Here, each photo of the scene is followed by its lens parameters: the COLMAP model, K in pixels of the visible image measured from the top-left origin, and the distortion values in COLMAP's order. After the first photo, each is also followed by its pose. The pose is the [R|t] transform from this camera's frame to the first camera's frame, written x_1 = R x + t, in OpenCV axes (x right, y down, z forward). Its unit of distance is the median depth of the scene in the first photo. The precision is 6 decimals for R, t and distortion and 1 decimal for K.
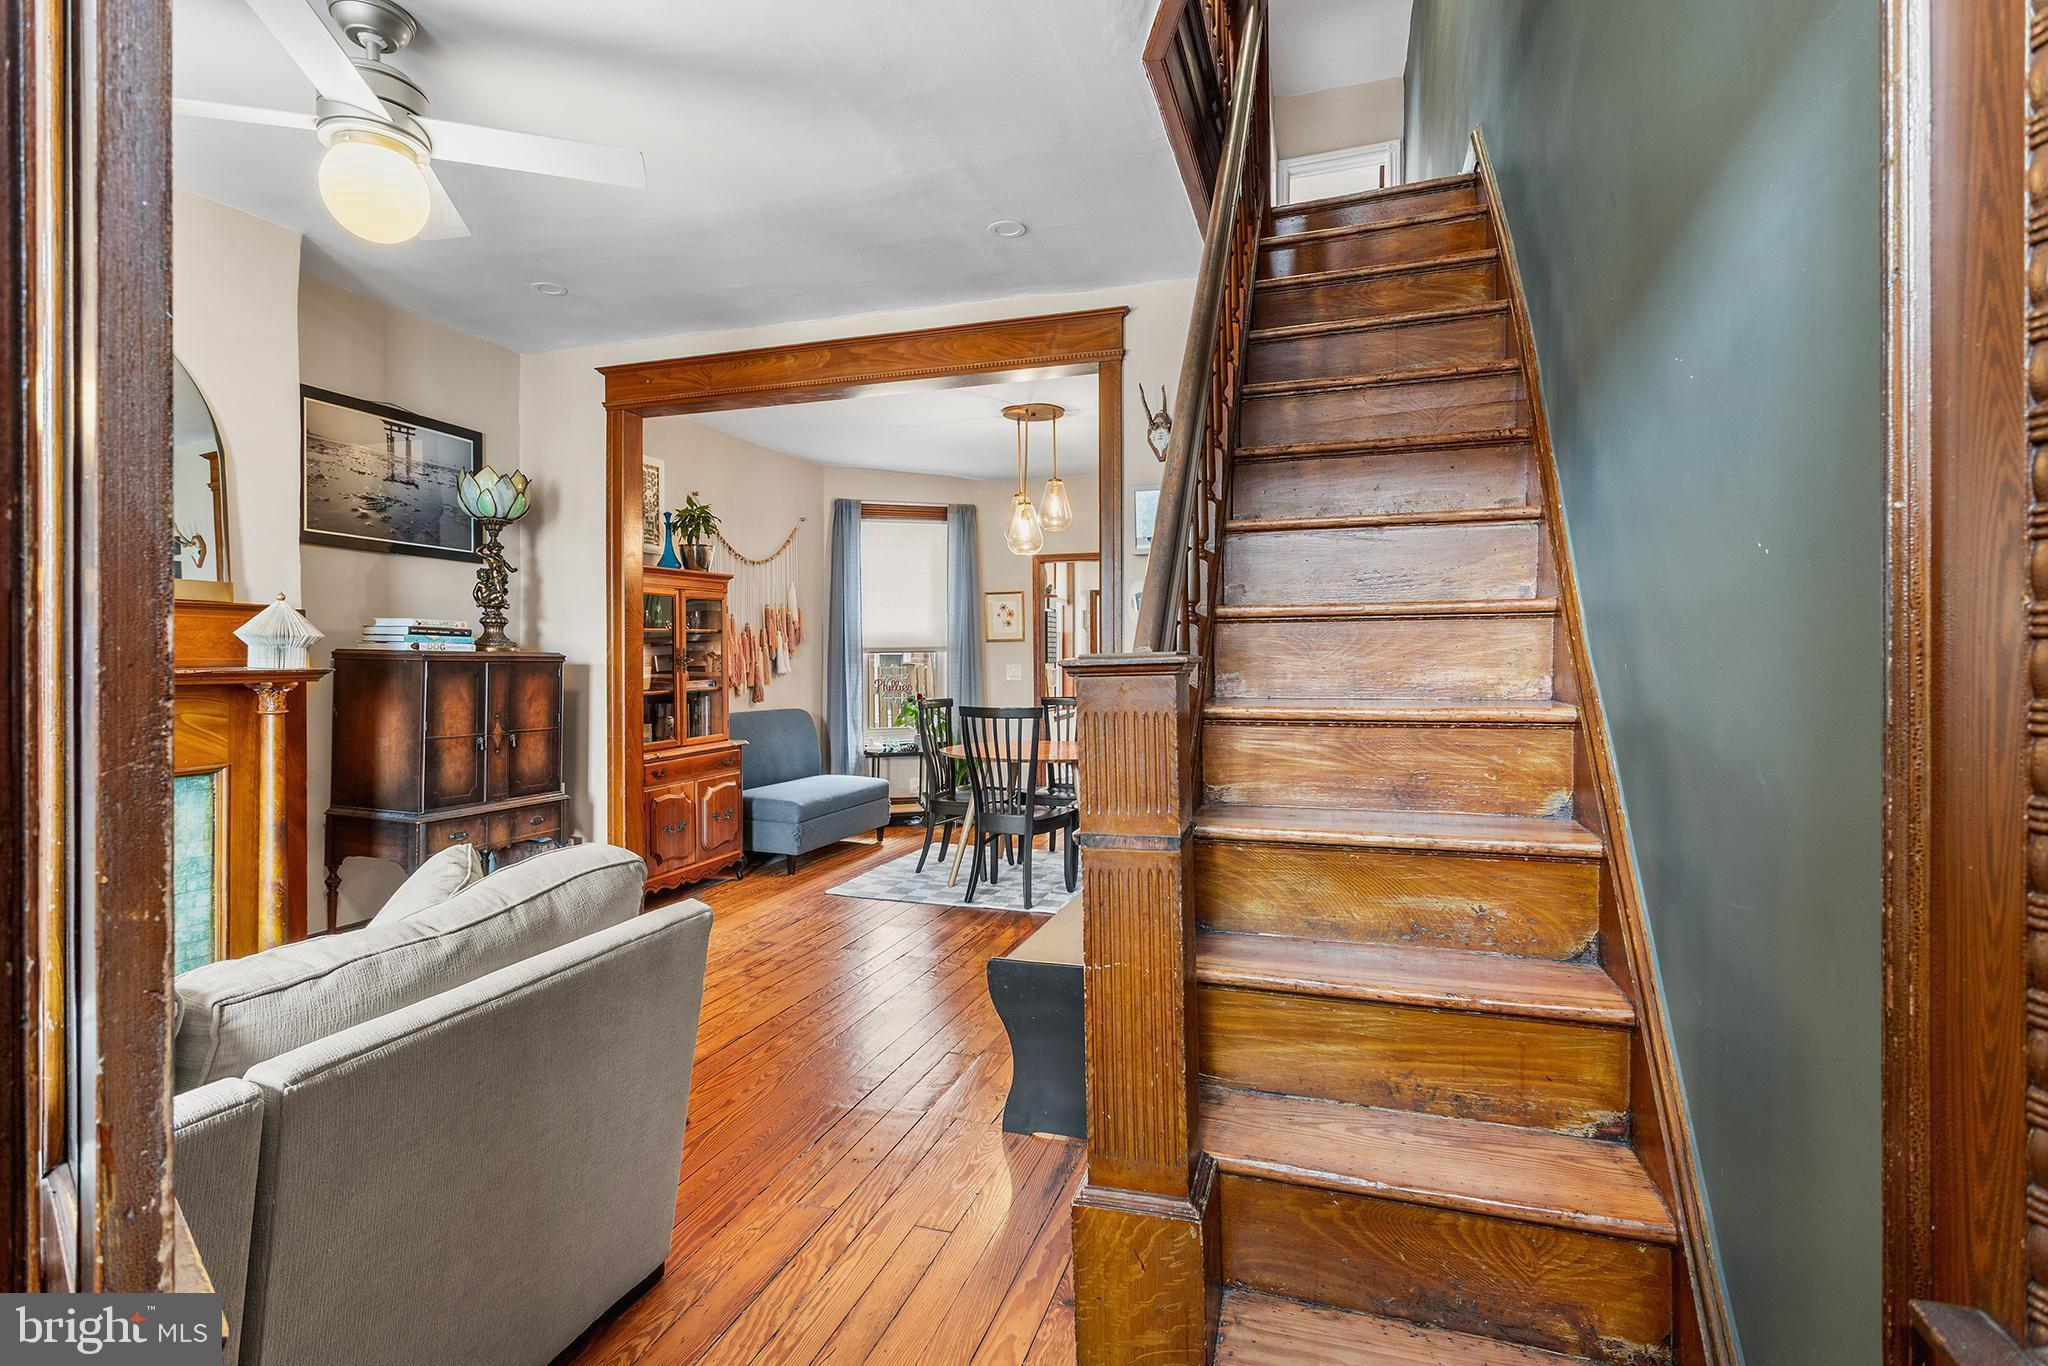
lens RADIAL K [[997.6, 0, 1024.6], [0, 997.6, 665.9], [0, 0, 1]] dist [-0.000202, 0.002728]
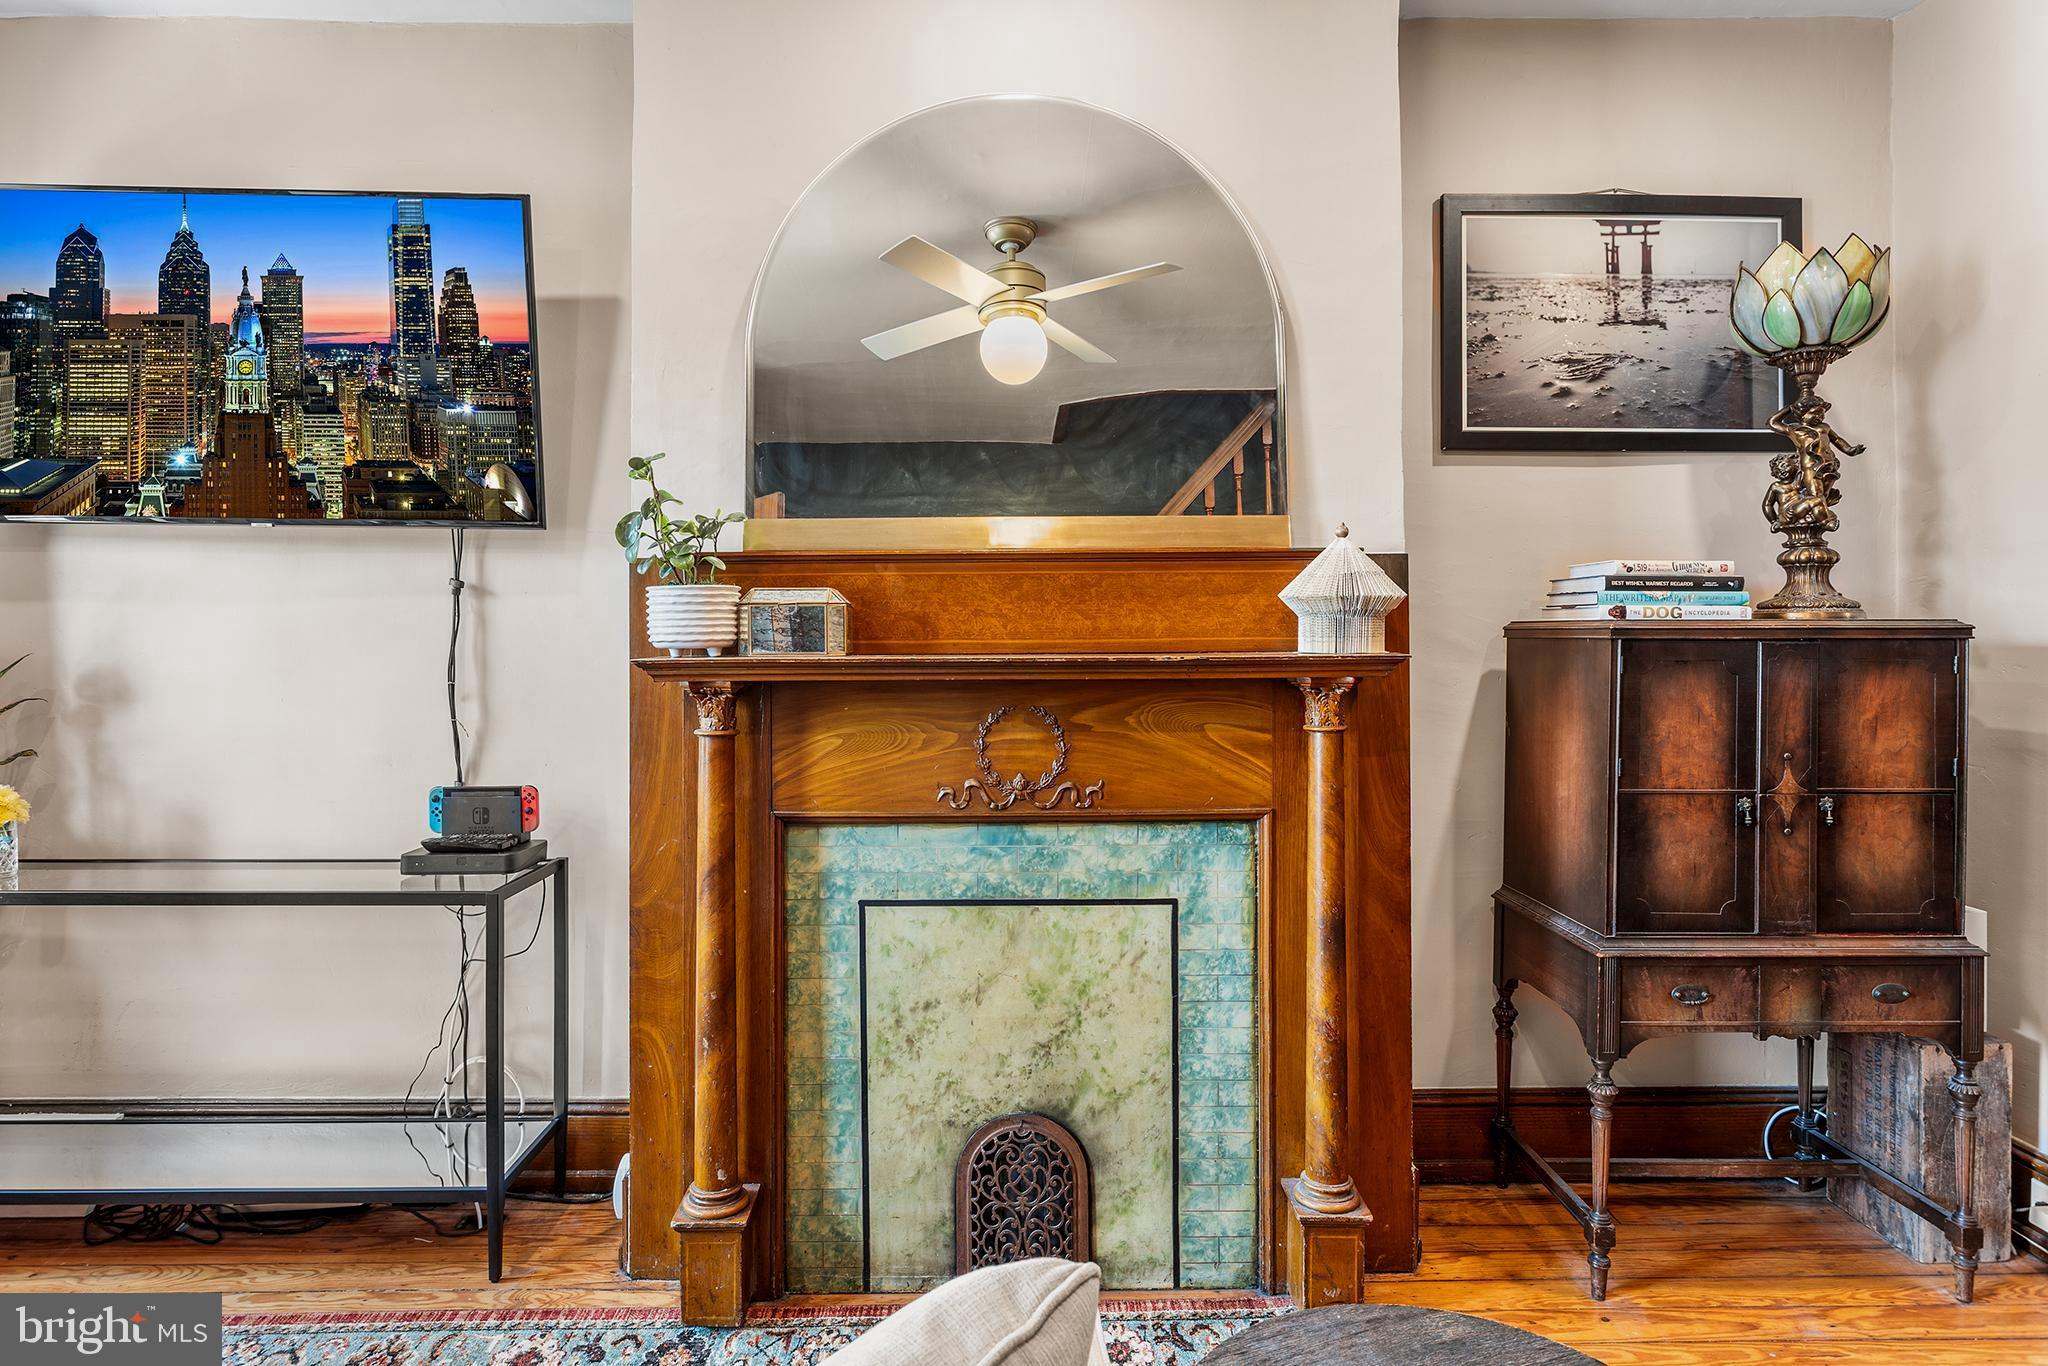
lens RADIAL K [[1164.0, 0, 989.5], [0, 1164.0, 648.4], [0, 0, 1]] dist [-0.001725, 0.005890]
pose [[0.339480, -0.003661, -0.940606, -0.130795], [0.000108, 0.999993, -0.003853, 0.001568], [0.940613, 0.001206, 0.339478, 0.435146]]
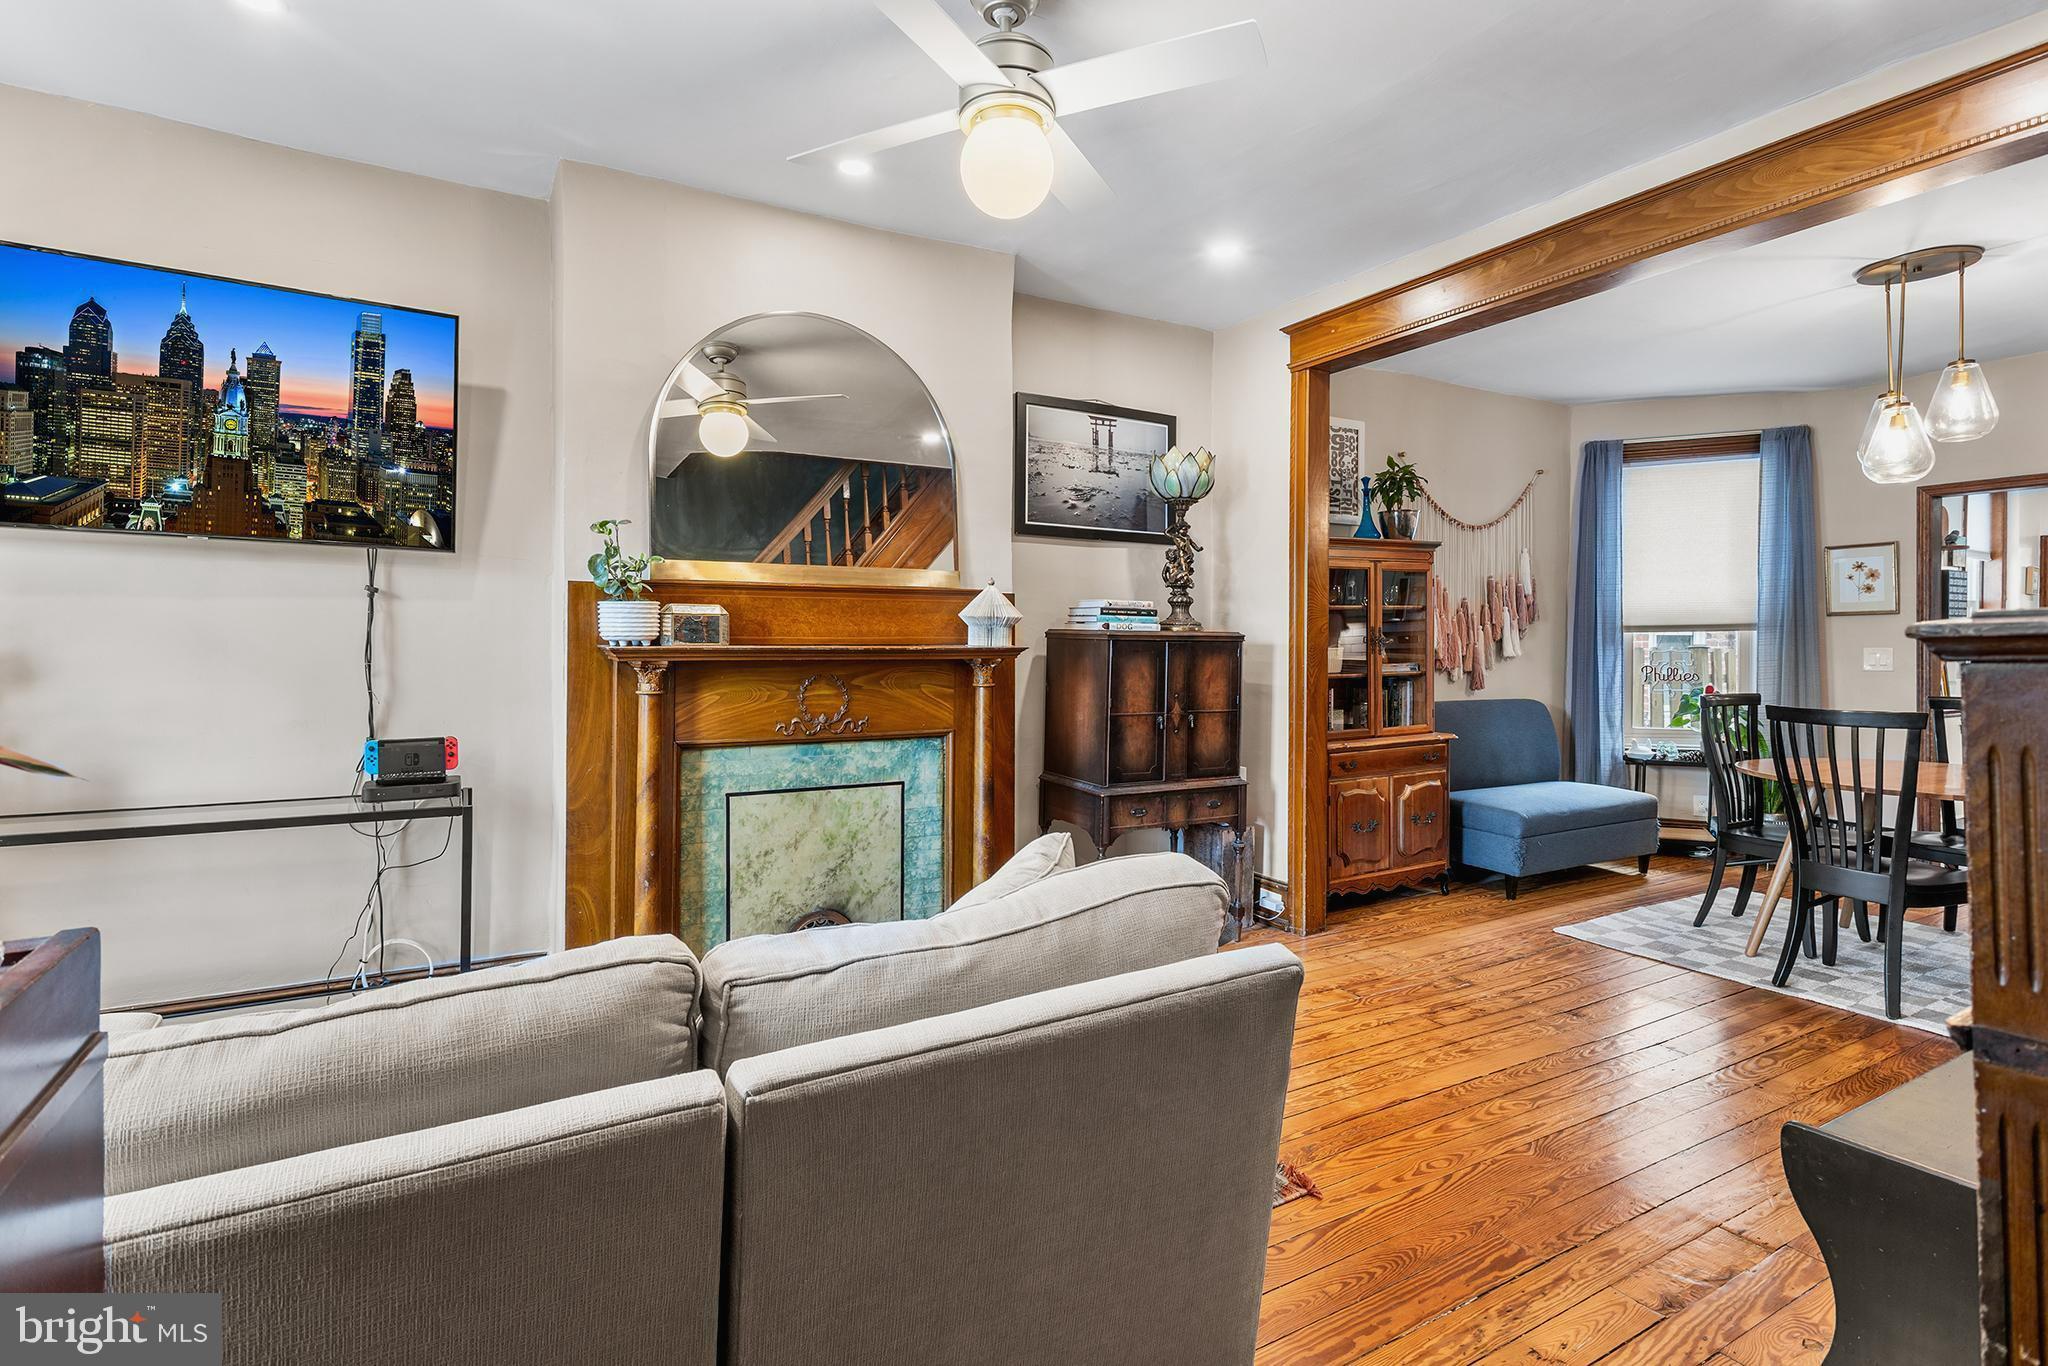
lens RADIAL K [[997.6, 0, 998.2], [0, 997.6, 656.8], [0, 0, 1]] dist [-0.000202, 0.002728]
pose [[0.738353, 0.010141, -0.674338, 0.011278], [-0.005133, 0.999942, 0.009418, 0.002966], [0.674395, -0.003493, 0.738363, 0.137076]]
